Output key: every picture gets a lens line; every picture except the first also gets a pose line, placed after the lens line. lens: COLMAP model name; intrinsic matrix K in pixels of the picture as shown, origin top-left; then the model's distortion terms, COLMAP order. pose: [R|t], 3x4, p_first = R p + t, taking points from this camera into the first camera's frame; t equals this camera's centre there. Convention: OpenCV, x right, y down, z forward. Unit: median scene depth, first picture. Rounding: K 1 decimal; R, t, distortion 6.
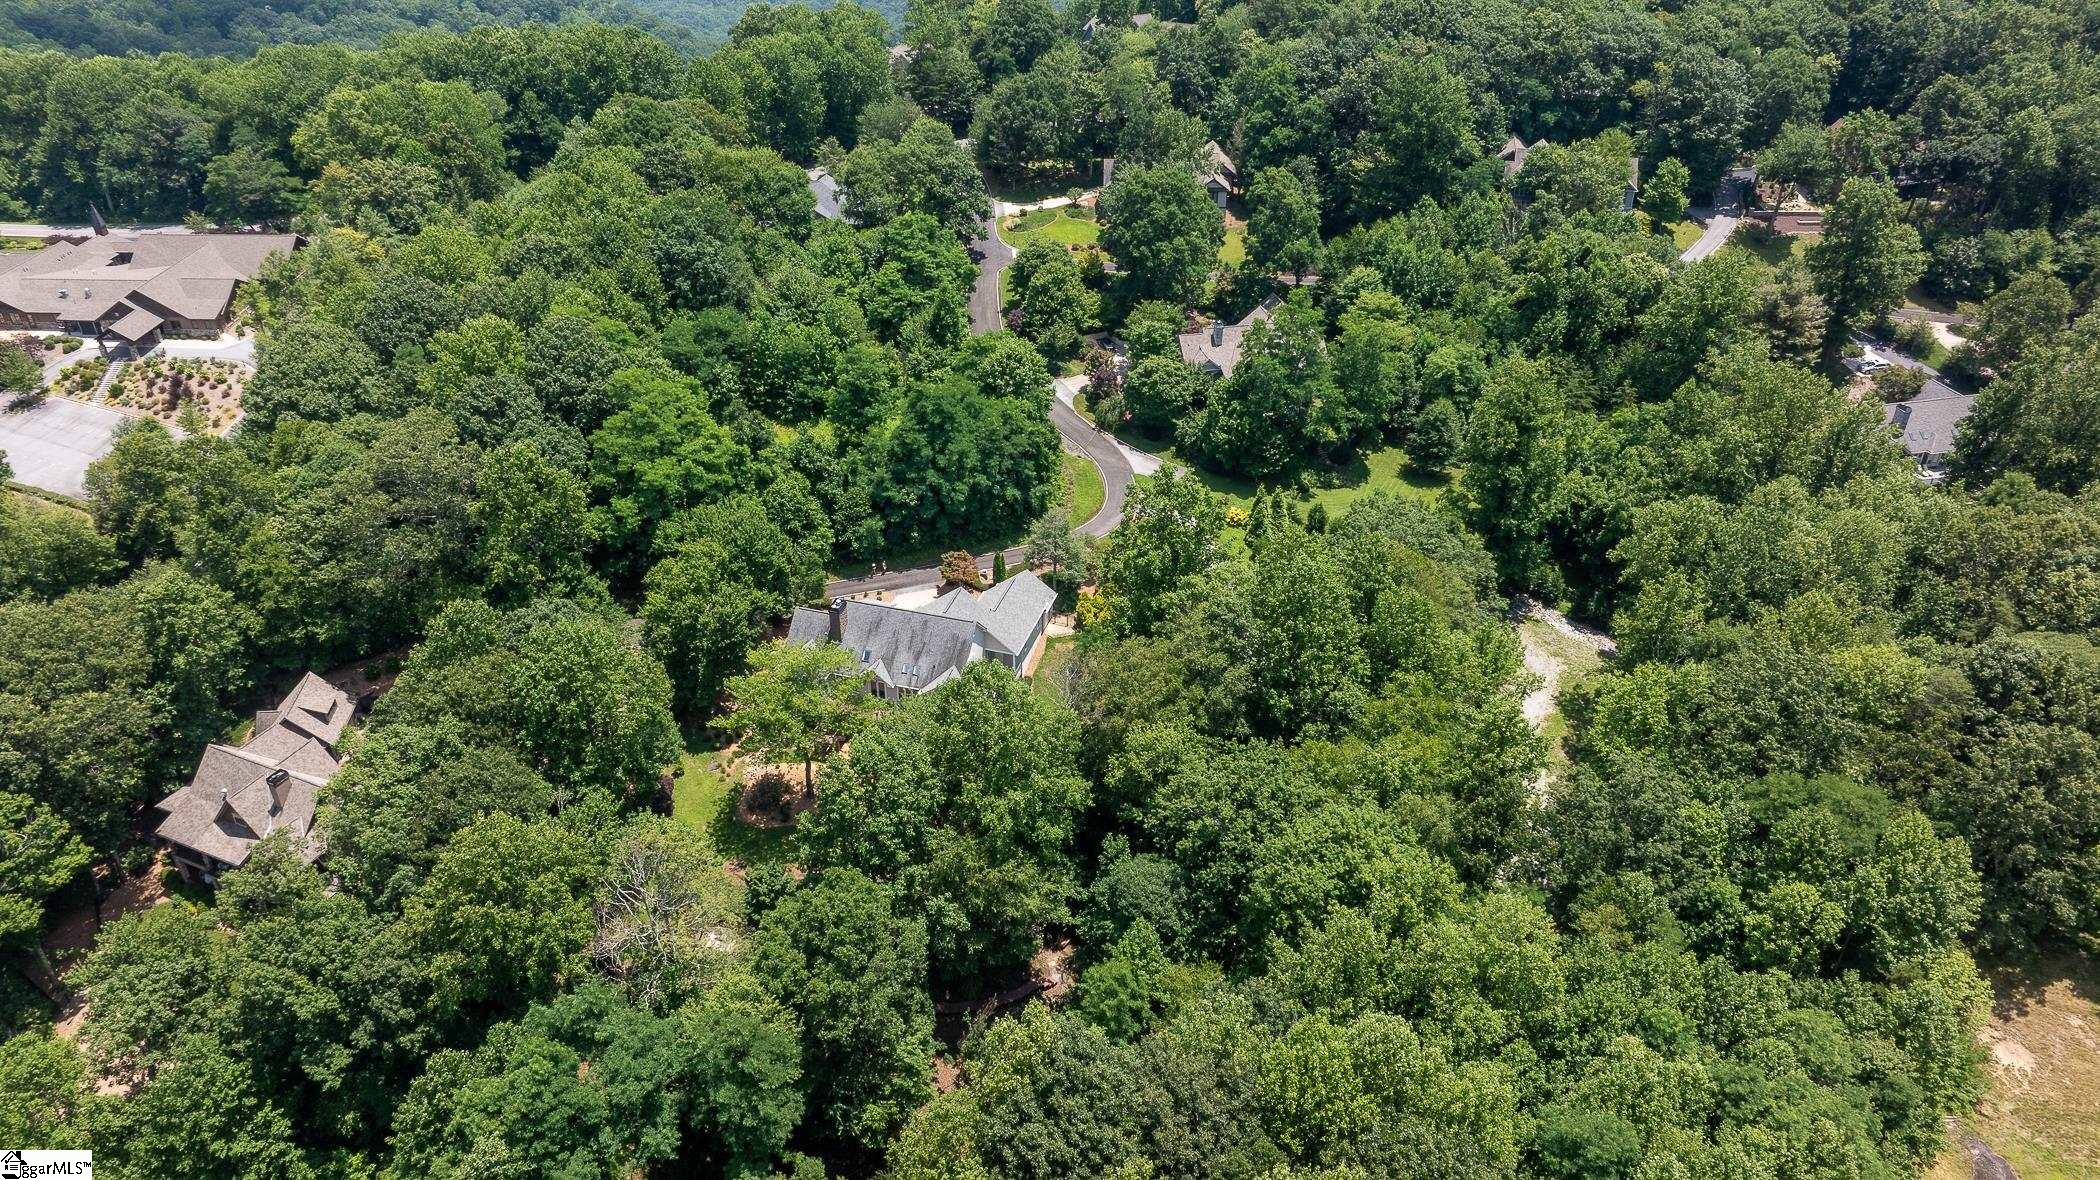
lens RADIAL K [[1533.9, 0, 1046.5], [0, 1533.9, 592.7], [0, 0, 1]] dist [-0.008378, -0.001391]
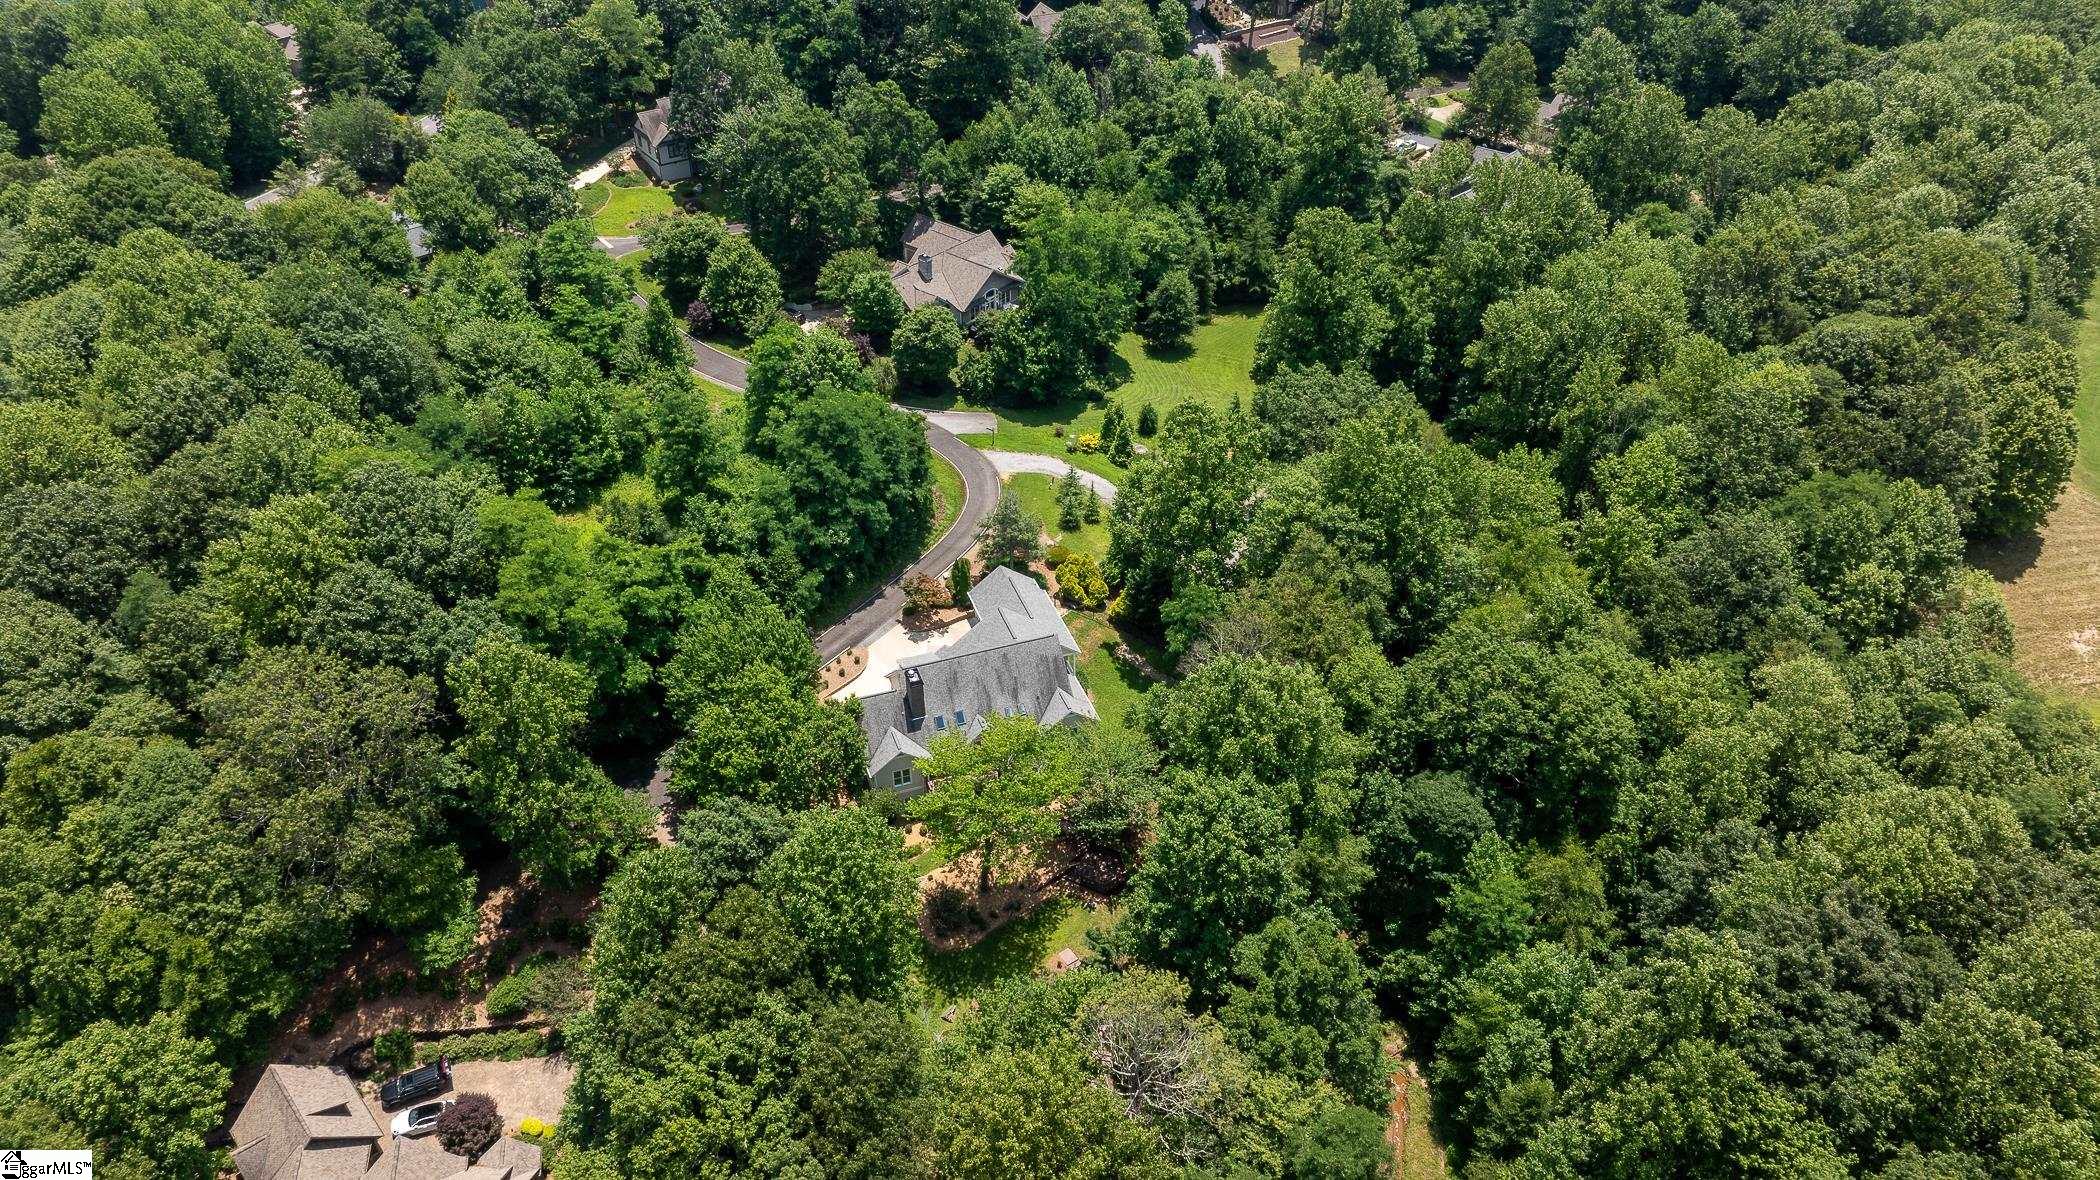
lens RADIAL K [[1533.9, 0, 1048.6], [0, 1533.9, 586.5], [0, 0, 1]] dist [-0.008378, -0.001391]
pose [[0.791894, -0.358961, 0.494015, -0.384248], [0.322927, 0.932779, 0.160132, -0.121051], [-0.518288, 0.032723, 0.854580, 0.181630]]
